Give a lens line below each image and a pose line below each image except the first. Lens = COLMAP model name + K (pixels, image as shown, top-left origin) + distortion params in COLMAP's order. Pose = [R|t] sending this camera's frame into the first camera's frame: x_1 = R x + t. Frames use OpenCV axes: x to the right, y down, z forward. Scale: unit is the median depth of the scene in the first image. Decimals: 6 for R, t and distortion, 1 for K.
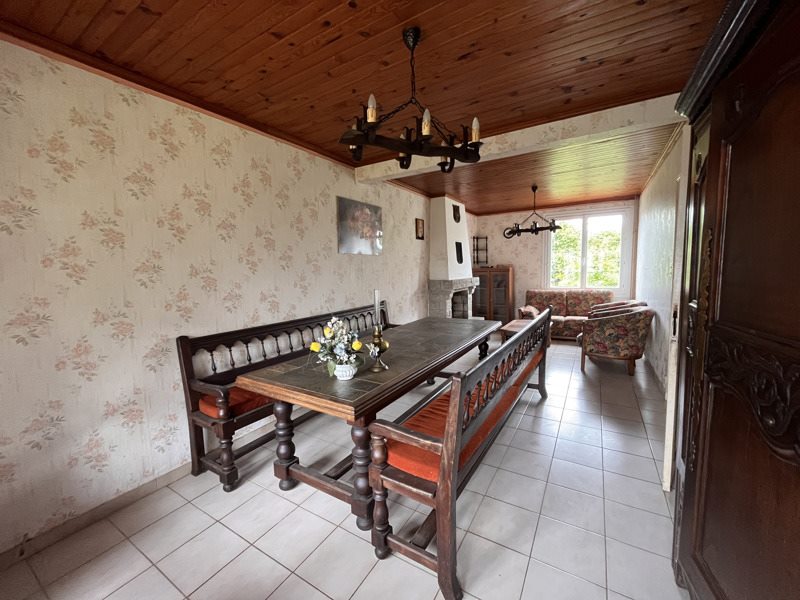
lens RADIAL K [[322.3, 0, 401.3], [0, 322.3, 300.1], [0, 0, 1]] dist [-0.001982, -0.000303]
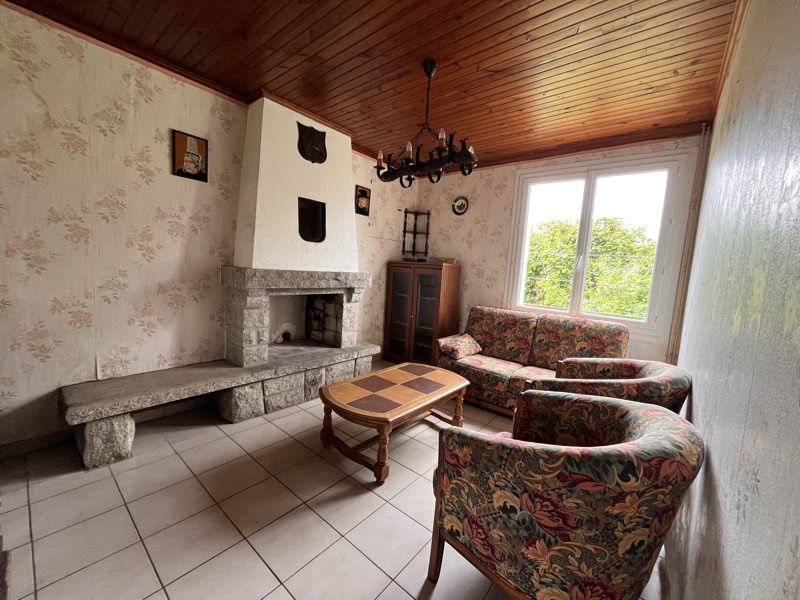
lens RADIAL K [[322.3, 0, 399.5], [0, 322.3, 300.5], [0, 0, 1]] dist [-0.001982, -0.000303]
pose [[0.984577, 0.107805, -0.137793, 0.379528], [-0.107147, 0.994168, 0.012204, -0.037862], [0.138305, 0.002748, 0.990386, 0.474505]]
